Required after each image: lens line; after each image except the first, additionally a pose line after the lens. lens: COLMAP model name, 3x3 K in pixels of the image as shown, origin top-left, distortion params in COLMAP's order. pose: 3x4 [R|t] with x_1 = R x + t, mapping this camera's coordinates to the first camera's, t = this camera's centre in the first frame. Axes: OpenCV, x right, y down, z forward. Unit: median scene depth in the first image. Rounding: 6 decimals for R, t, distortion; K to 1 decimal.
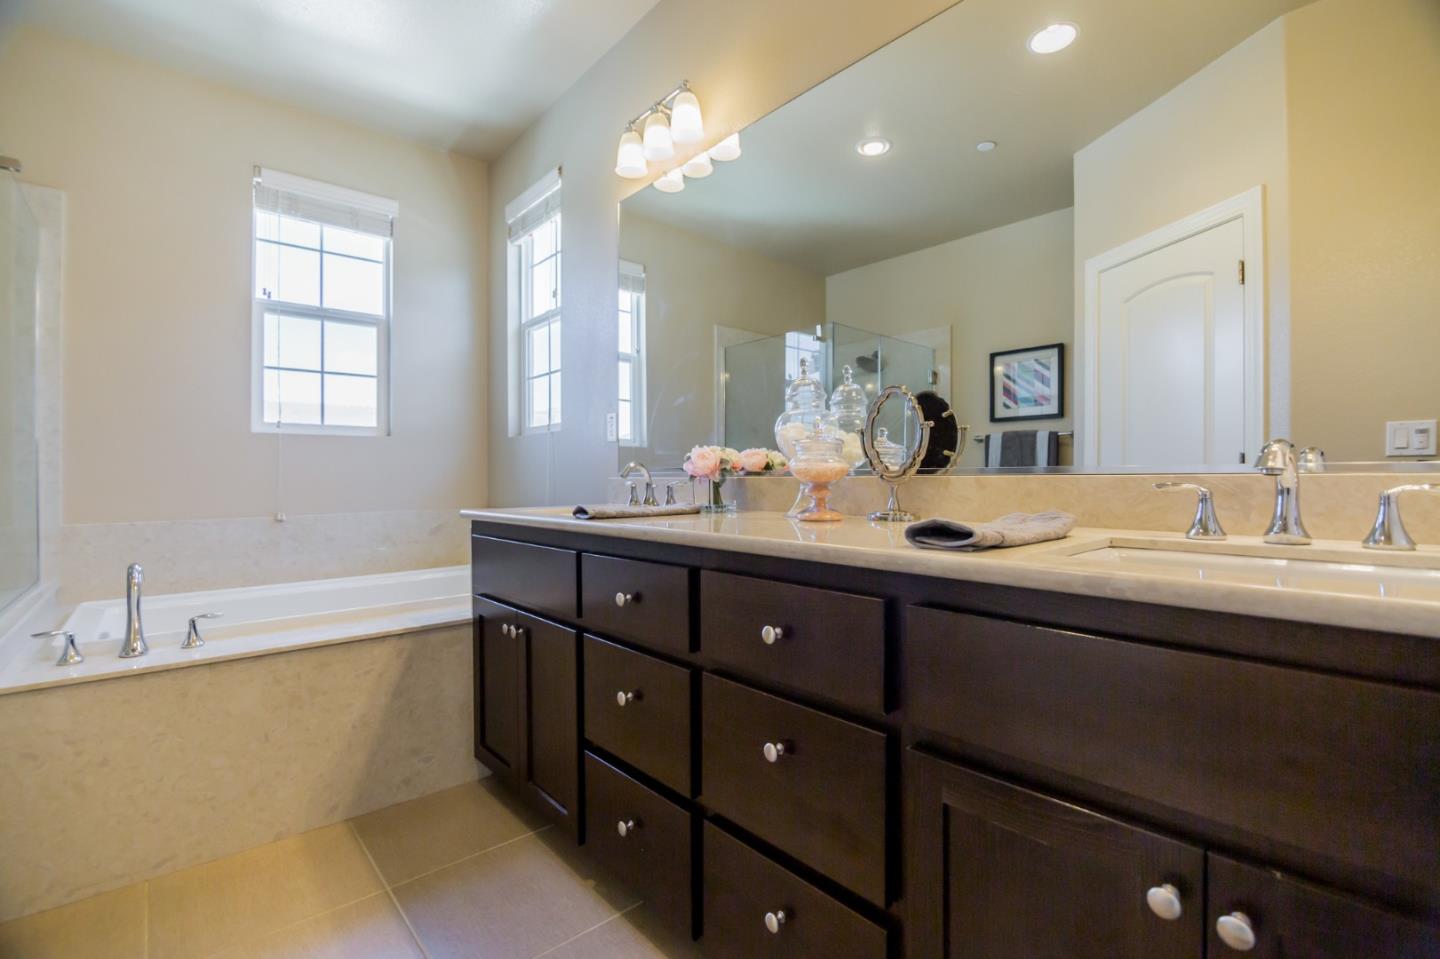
lens RADIAL K [[629.1, 0, 697.8], [0, 629.1, 470.5], [0, 0, 1]] dist [-0.017598, -0.000229]
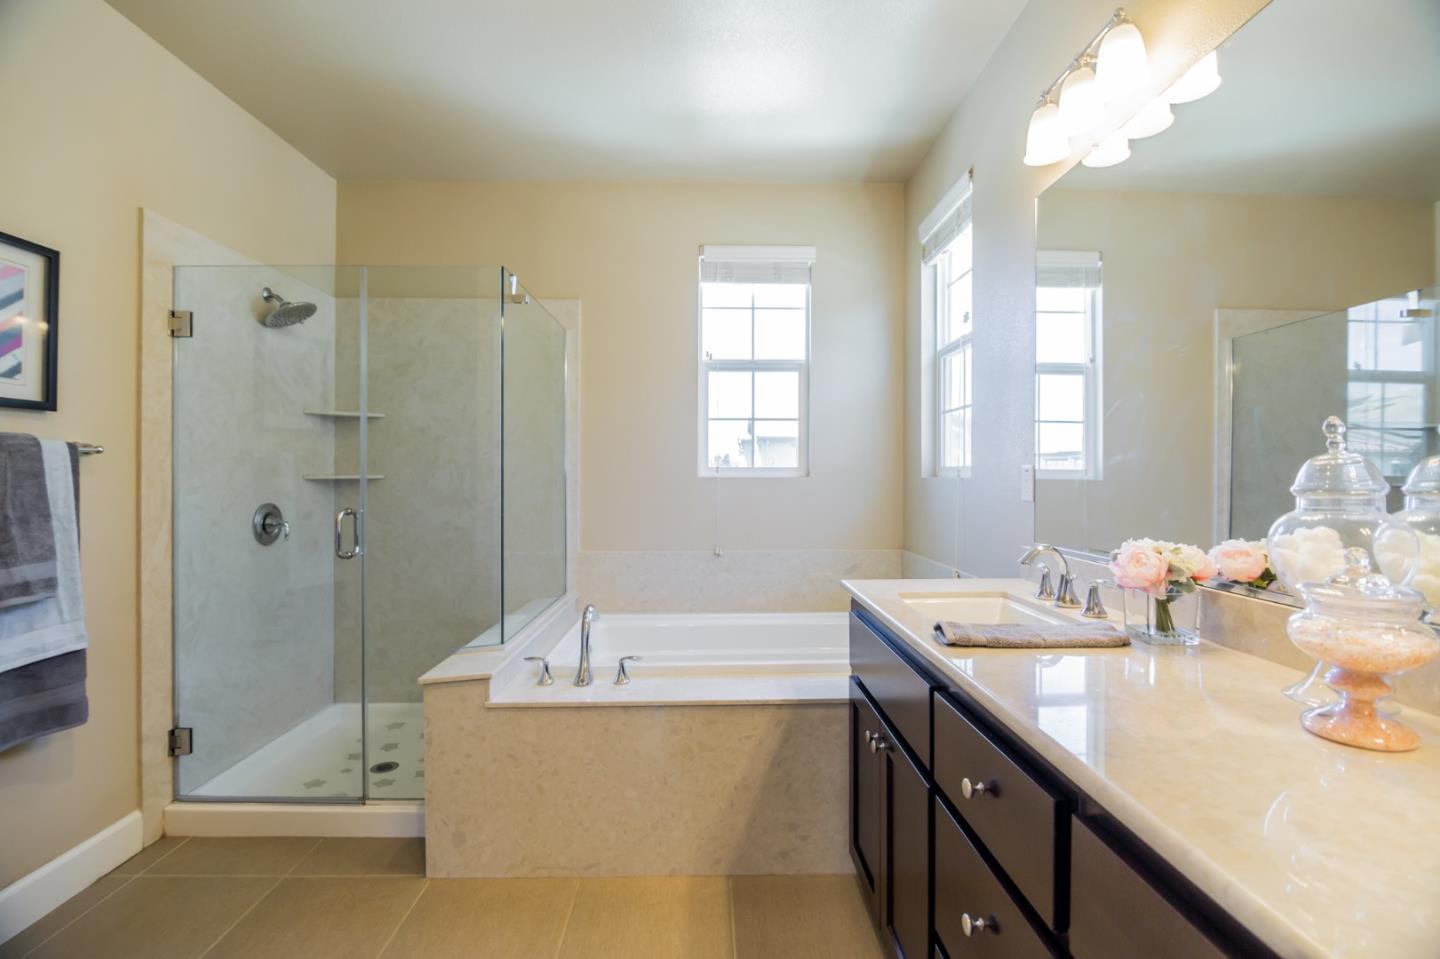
lens RADIAL K [[624.2, 0, 720.0], [0, 624.2, 479.5], [0, 0, 1]] dist [-0.013166, 0.000118]
pose [[0.782051, 0.003300, -0.623205, 0.056148], [0.003444, 0.999948, 0.009617, -0.090202], [0.623204, -0.009667, 0.781999, 0.151493]]
